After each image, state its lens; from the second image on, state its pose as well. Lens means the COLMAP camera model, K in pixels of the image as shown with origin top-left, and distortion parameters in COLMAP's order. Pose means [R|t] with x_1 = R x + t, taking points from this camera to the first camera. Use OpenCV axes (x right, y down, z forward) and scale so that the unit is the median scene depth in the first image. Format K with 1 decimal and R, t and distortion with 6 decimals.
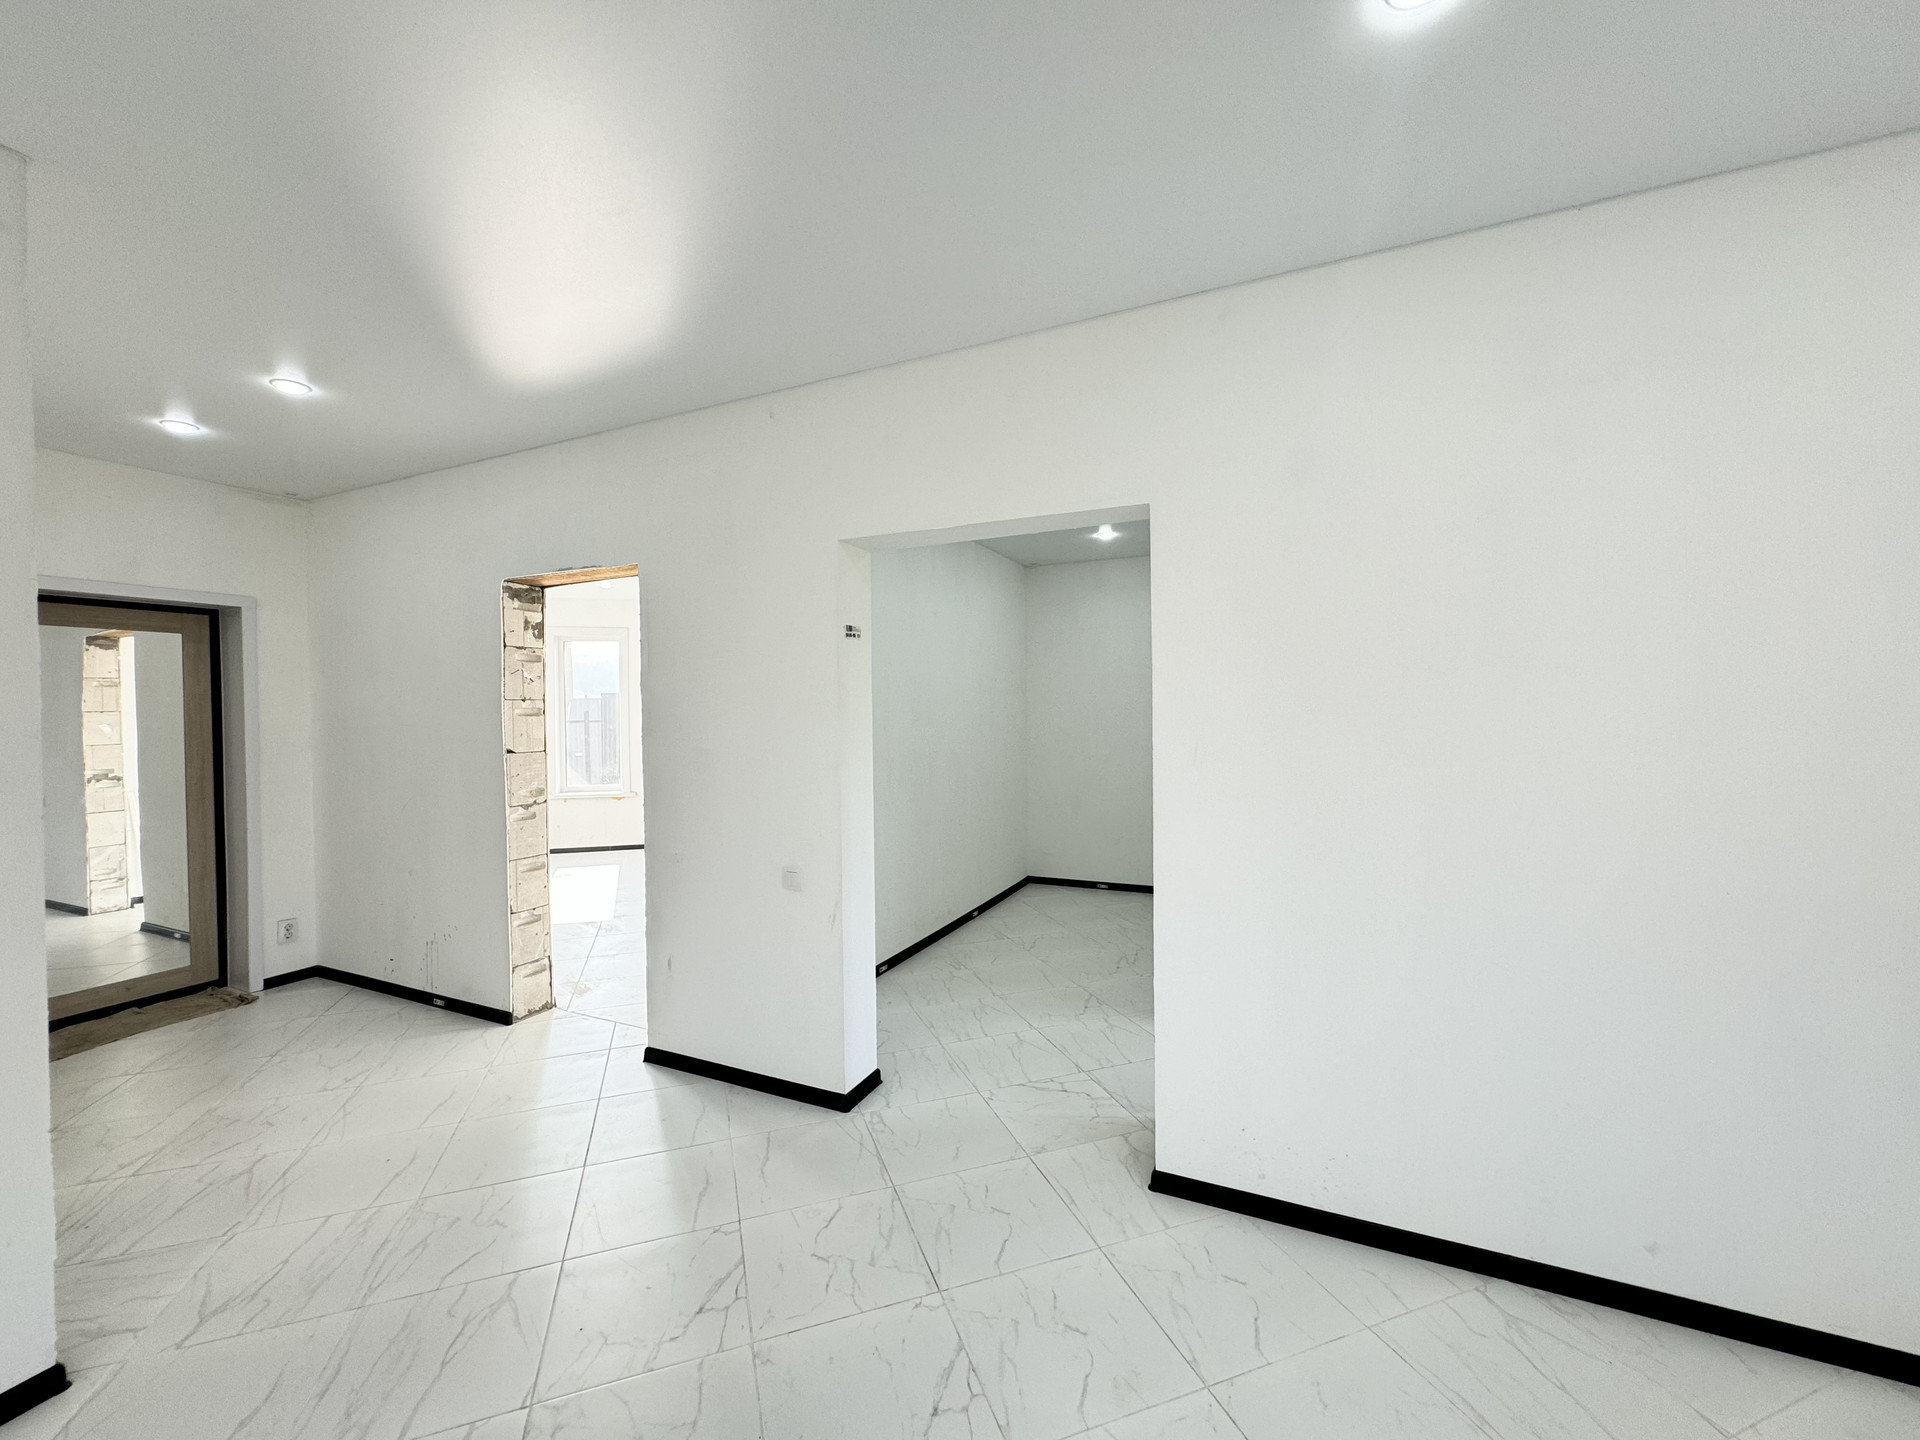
lens RADIAL K [[766.2, 0, 959.1], [0, 766.2, 719.6], [0, 0, 1]] dist [-0.001979, -0.000017]
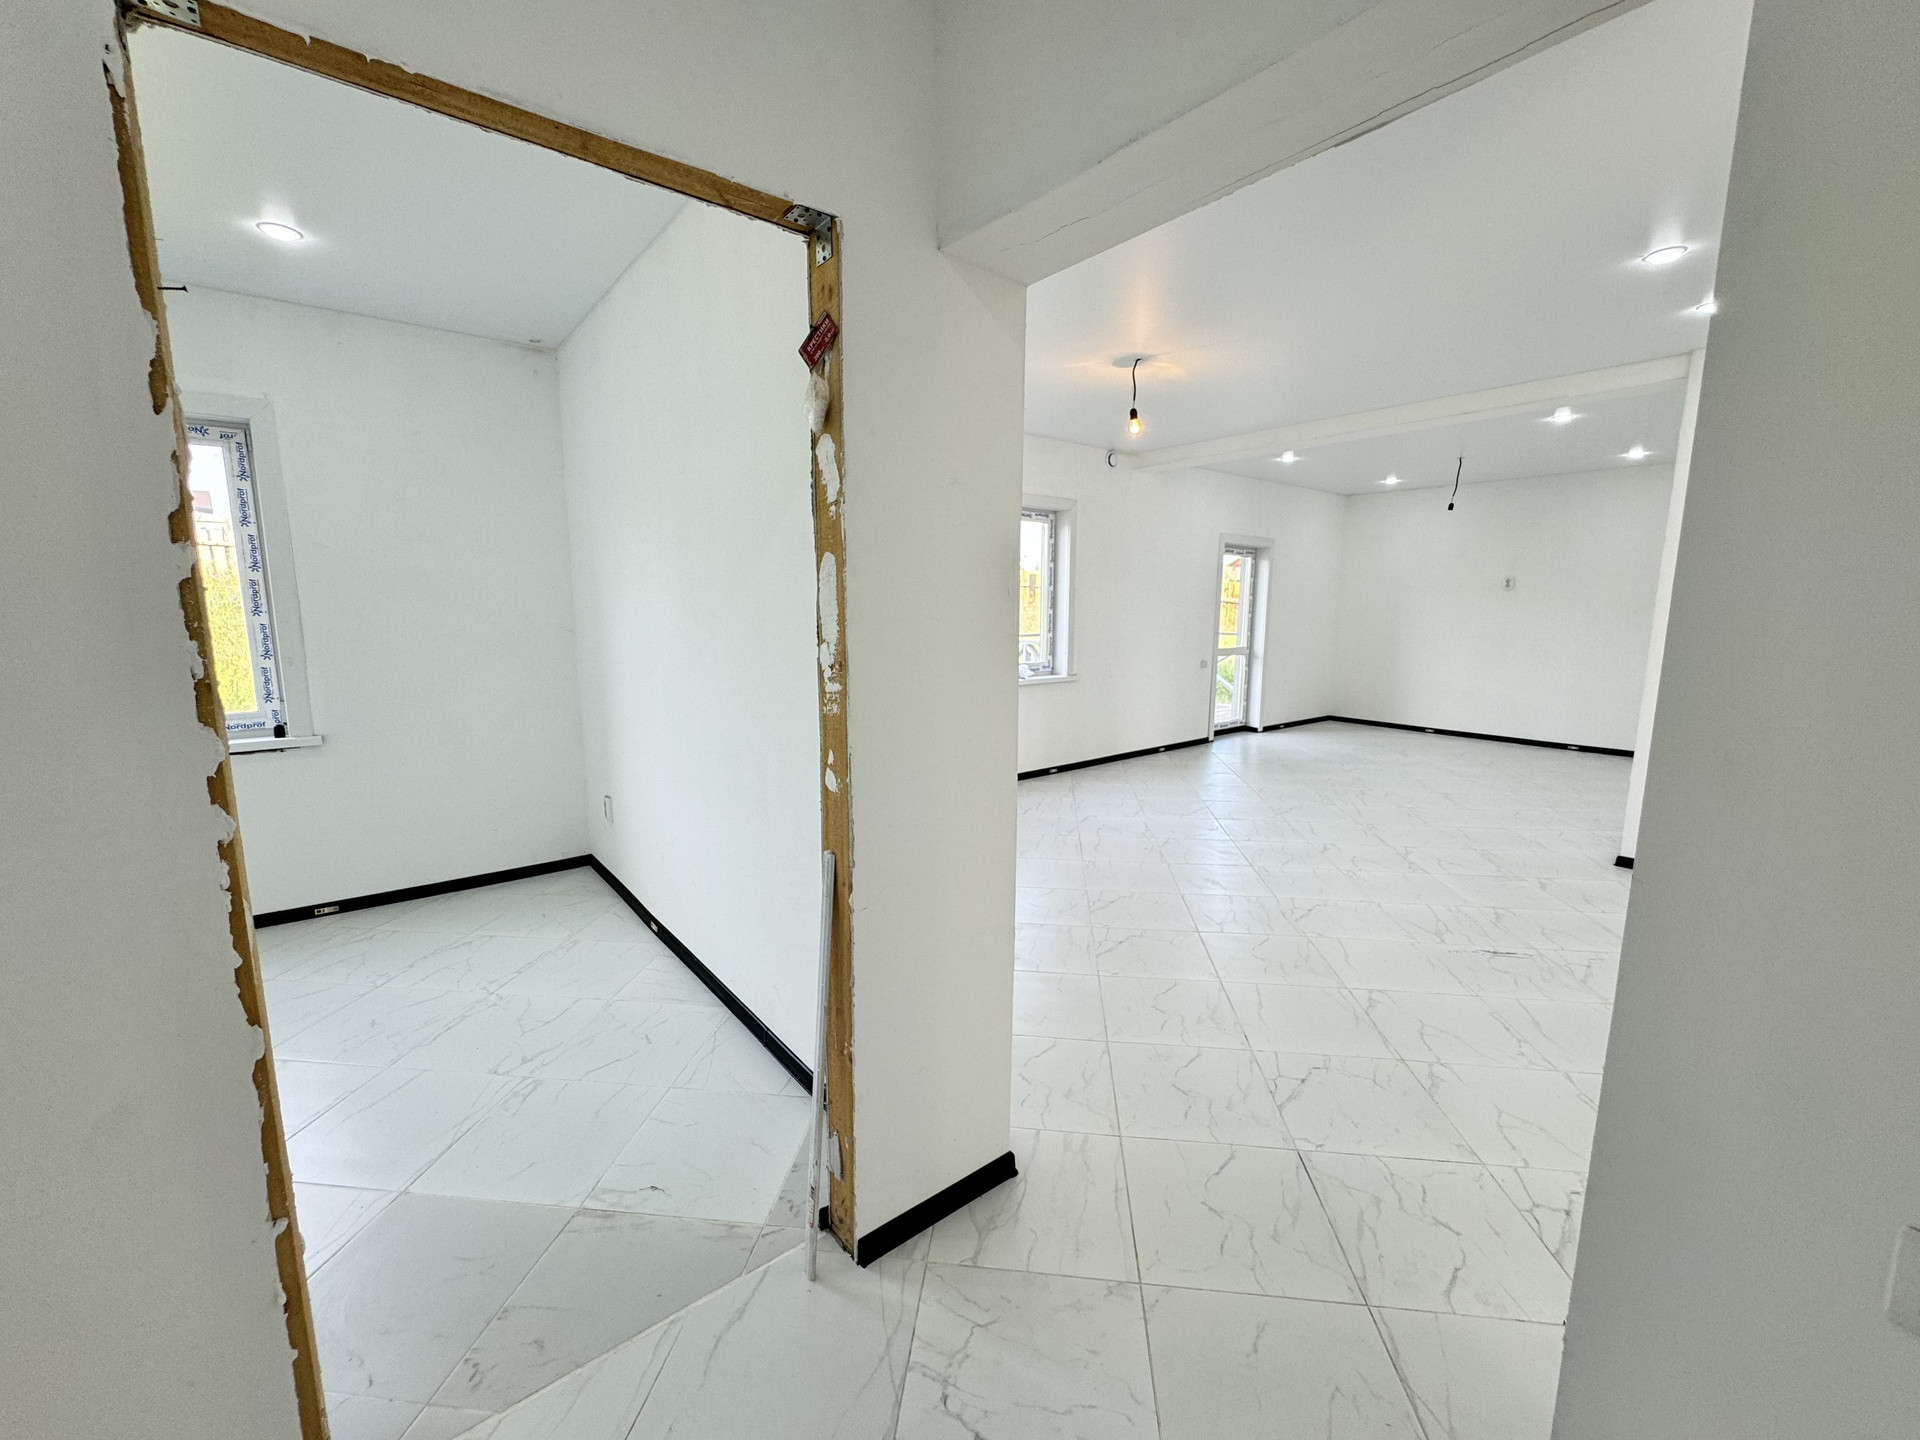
lens RADIAL K [[769.1, 0, 960.0], [0, 769.1, 720.0], [0, 0, 1]] dist [-0.002006, 0.000145]
pose [[-0.897744, -0.060594, 0.436330, -0.017975], [0.011614, 0.986895, 0.160947, -0.003500], [-0.440364, 0.149557, -0.885275, 1.081222]]
